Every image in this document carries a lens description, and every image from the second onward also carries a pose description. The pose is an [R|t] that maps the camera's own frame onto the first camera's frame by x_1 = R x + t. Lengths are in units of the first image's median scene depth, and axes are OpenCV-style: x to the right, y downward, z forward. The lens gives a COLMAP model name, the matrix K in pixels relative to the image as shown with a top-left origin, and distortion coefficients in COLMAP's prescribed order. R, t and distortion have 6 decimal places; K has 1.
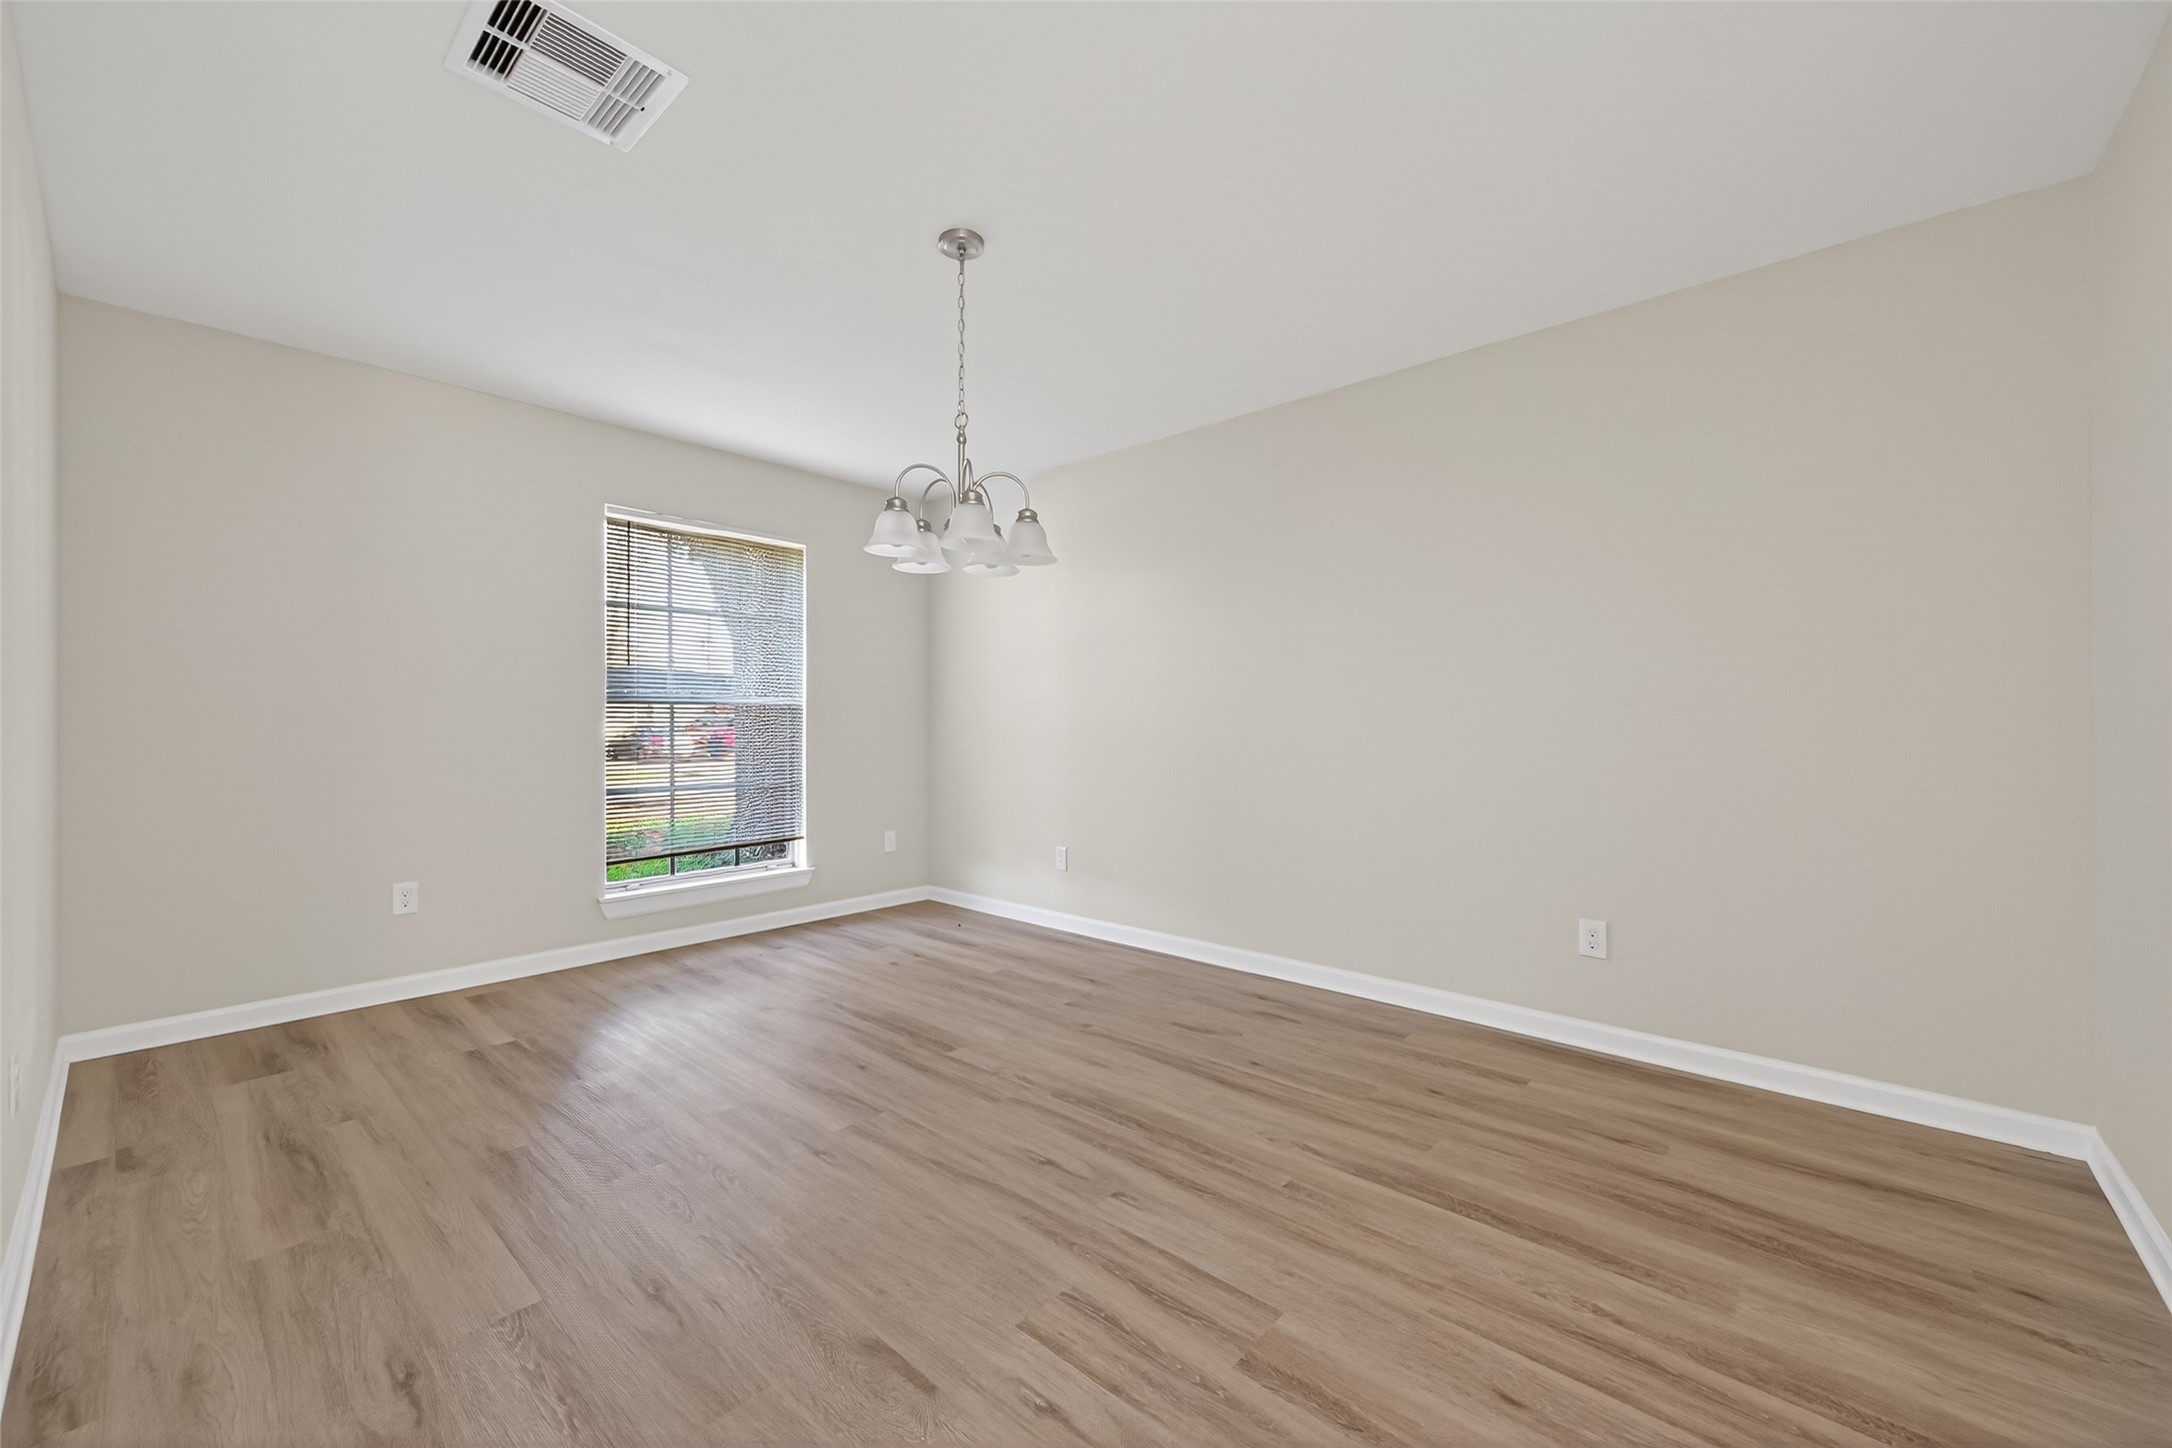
lens RADIAL K [[849.8, 0, 1089.7], [0, 849.8, 723.8], [0, 0, 1]] dist [0.006329, -0.000390]
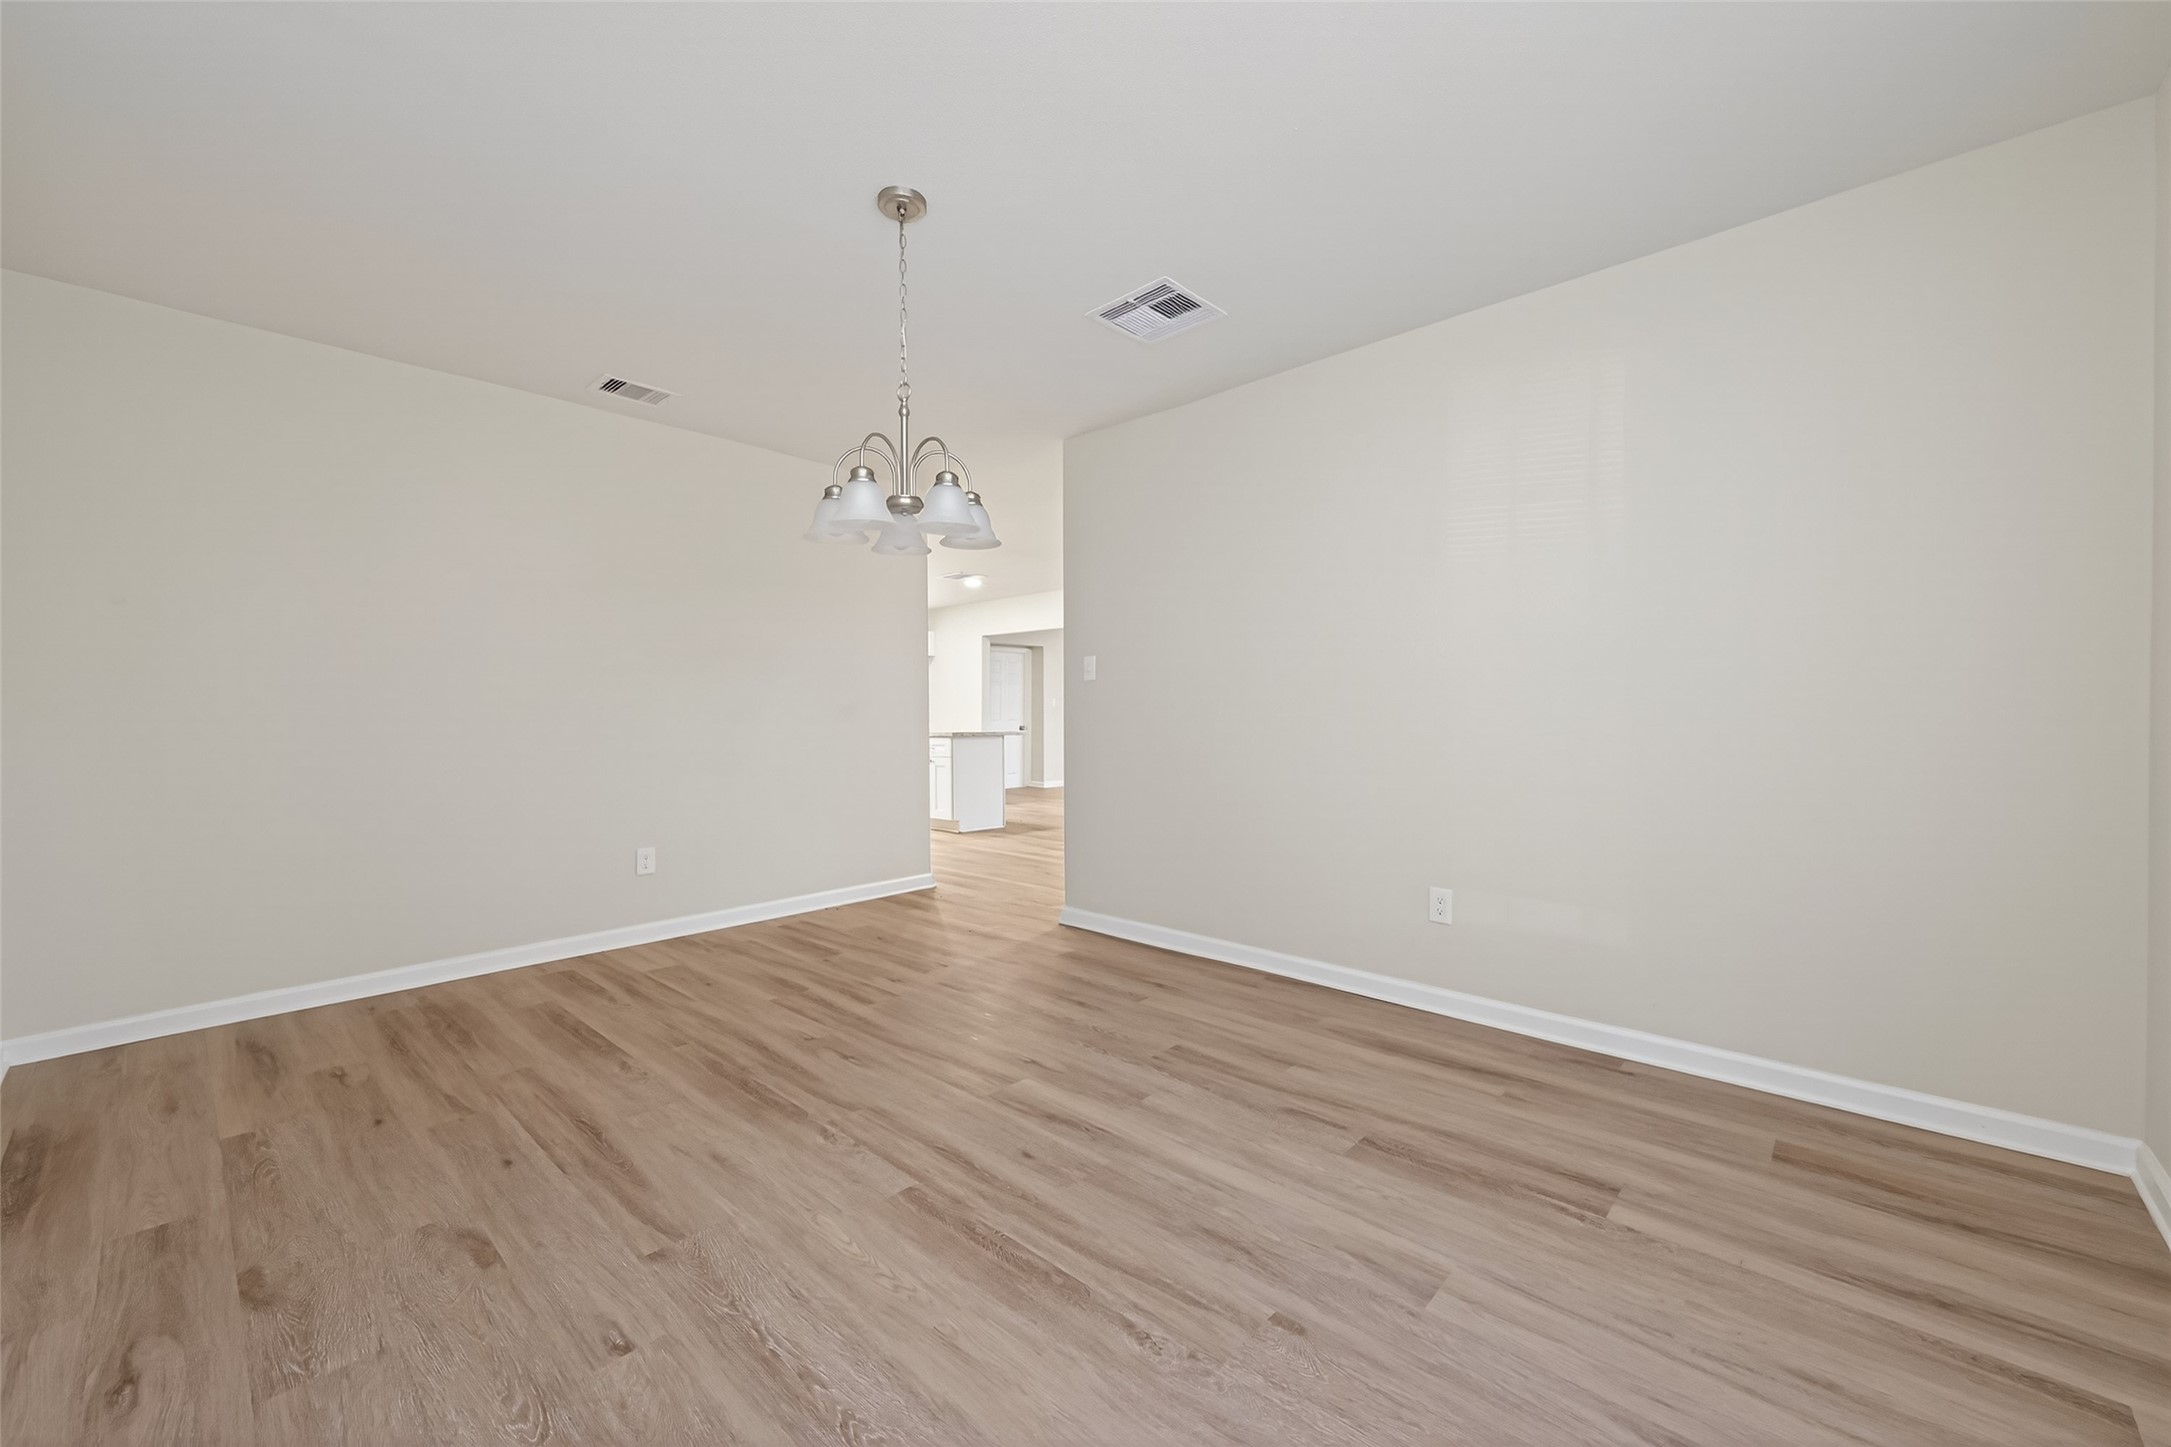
lens RADIAL K [[849.8, 0, 1089.7], [0, 849.8, 721.5], [0, 0, 1]] dist [0.006974, -0.000333]
pose [[-0.999873, 0.003614, 0.015527, -0.373717], [0.003777, 0.999938, 0.010490, 0.003523], [-0.015489, 0.010548, -0.999824, 1.960740]]
